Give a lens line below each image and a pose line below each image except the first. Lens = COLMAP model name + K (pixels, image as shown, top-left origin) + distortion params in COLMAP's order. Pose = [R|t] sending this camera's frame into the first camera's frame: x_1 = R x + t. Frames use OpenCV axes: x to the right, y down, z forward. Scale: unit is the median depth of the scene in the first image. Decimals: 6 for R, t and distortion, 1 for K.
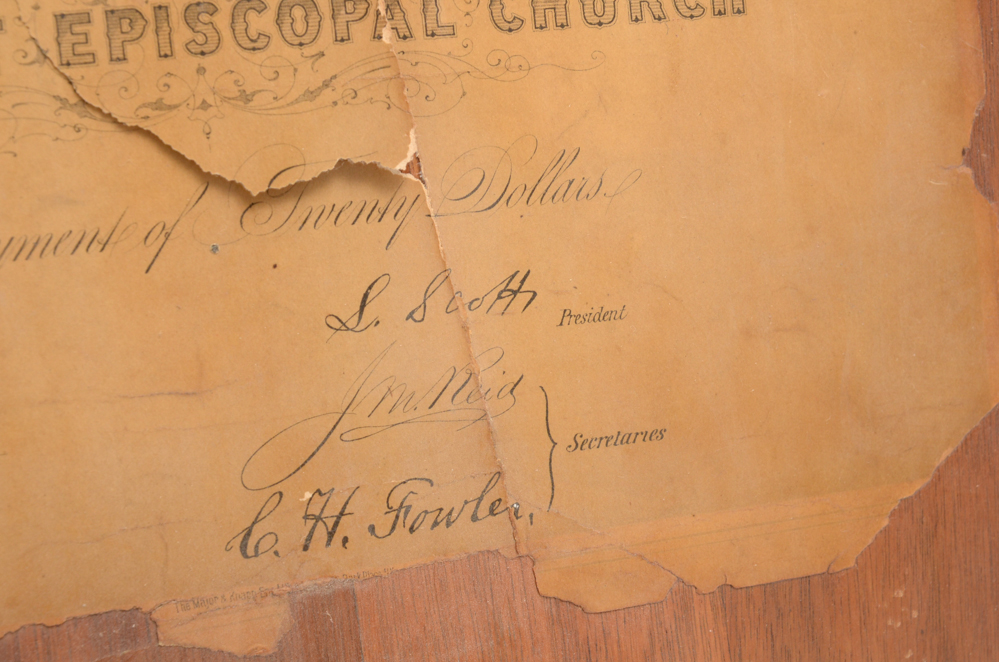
lens RADIAL K [[1841.1, 0, 498.4], [0, 1841.1, 344.2], [0, 0, 1]] dist [-0.052852, 0.060421]
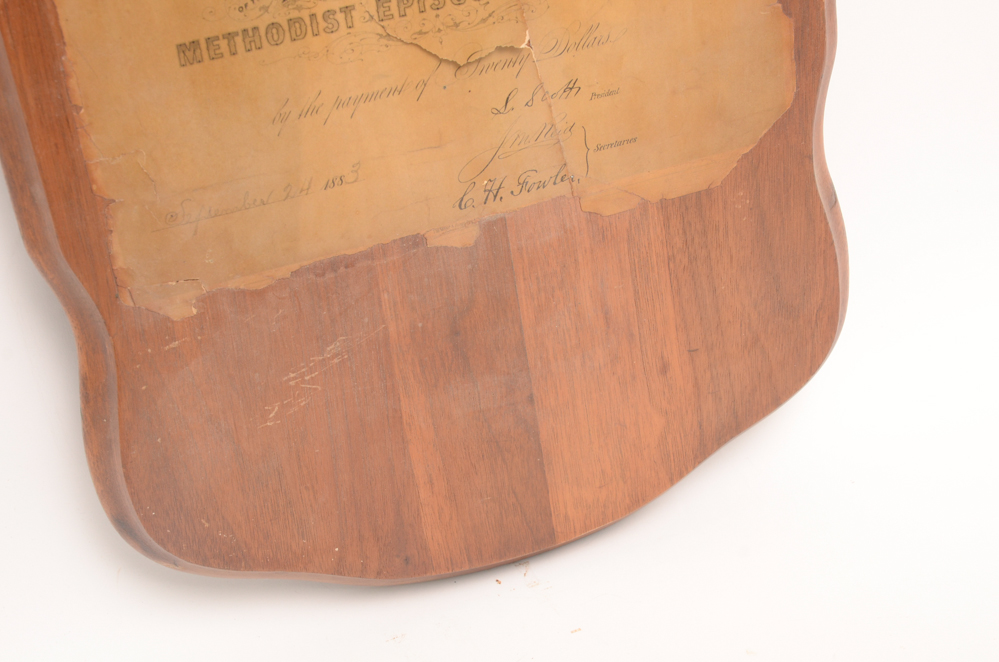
lens RADIAL K [[1938.7, 0, 495.1], [0, 1938.7, 350.1], [0, 0, 1]] dist [0.050724, 0.439346]
pose [[0.999307, -0.034098, 0.014957, -0.137282], [0.024775, 0.908782, 0.416535, -0.765801], [-0.027795, -0.415876, 0.908997, -1.366388]]
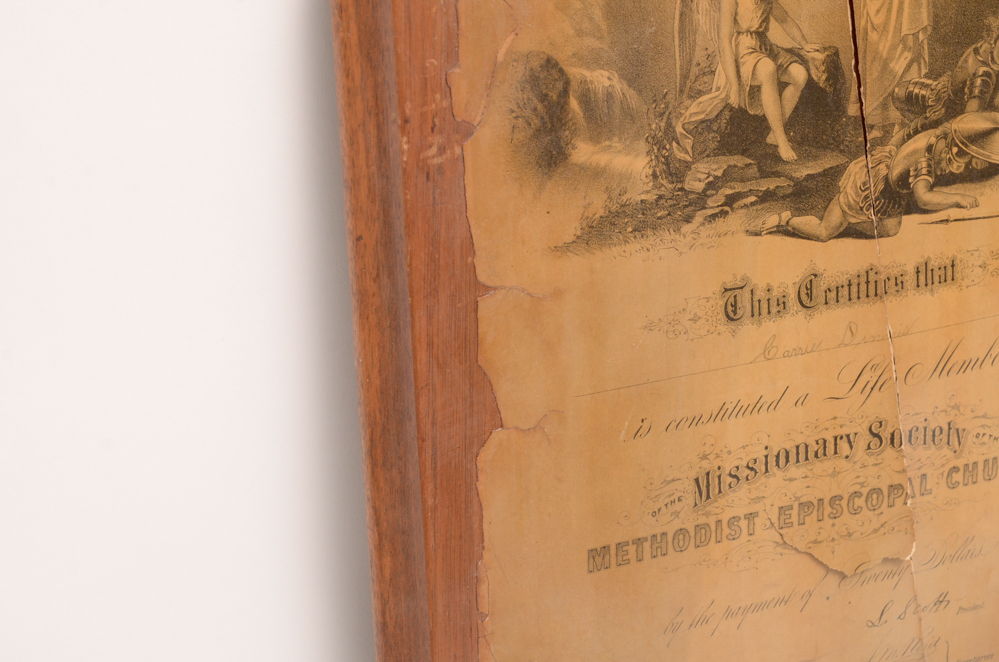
lens RADIAL K [[1938.7, 0, 495.1], [0, 1938.7, 350.1], [0, 0, 1]] dist [0.050724, 0.439346]
pose [[0.986947, 0.019994, 0.159801, -0.915717], [-0.055107, 0.974292, 0.218446, -0.819389], [-0.151325, -0.224401, 0.962676, -1.102446]]
